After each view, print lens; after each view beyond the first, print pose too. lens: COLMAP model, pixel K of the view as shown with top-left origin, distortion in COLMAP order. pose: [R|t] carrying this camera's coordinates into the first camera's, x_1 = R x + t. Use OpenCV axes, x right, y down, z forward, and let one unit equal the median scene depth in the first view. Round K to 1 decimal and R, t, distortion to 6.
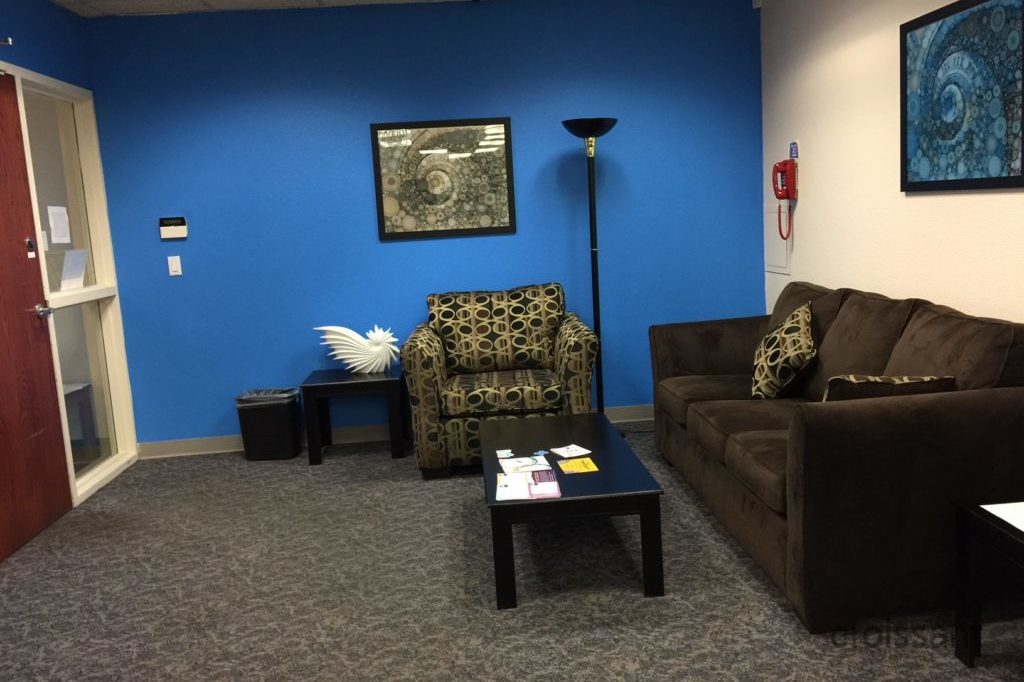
lens RADIAL K [[862.0, 0, 512.0], [0, 862.0, 341.0], [0, 0, 1]] dist [-0.001809, -0.001120]
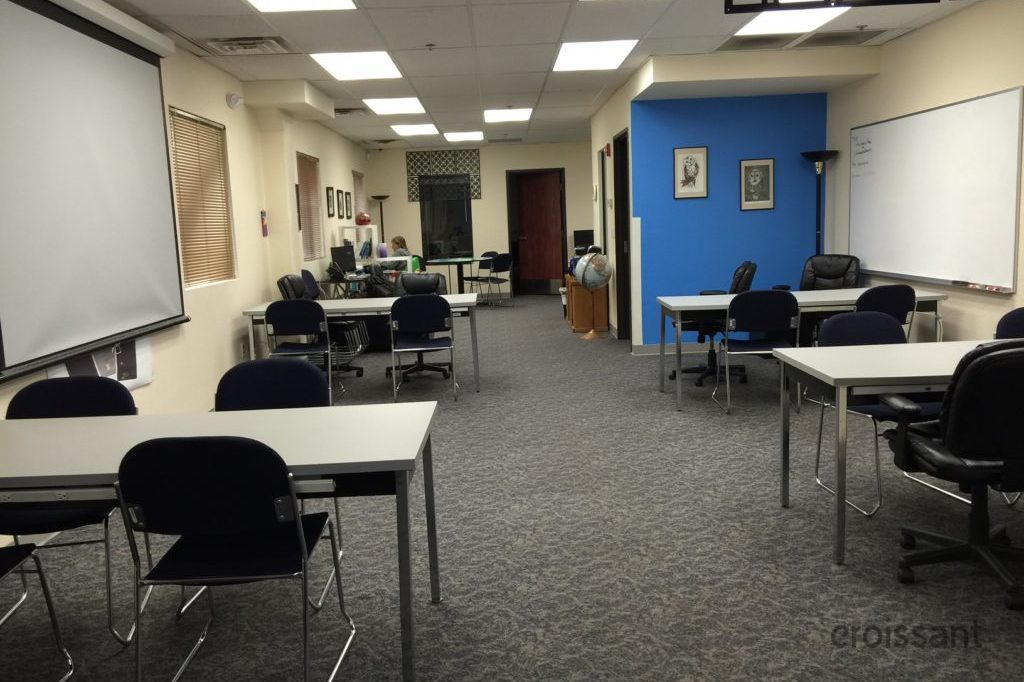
lens RADIAL K [[862.0, 0, 512.0], [0, 862.0, 341.0], [0, 0, 1]] dist [-0.001809, -0.001120]
pose [[-0.994000, 0.097056, 0.050445, -0.128565], [0.107553, 0.951230, 0.289124, -0.331187], [-0.019923, 0.292815, -0.955962, 2.170988]]
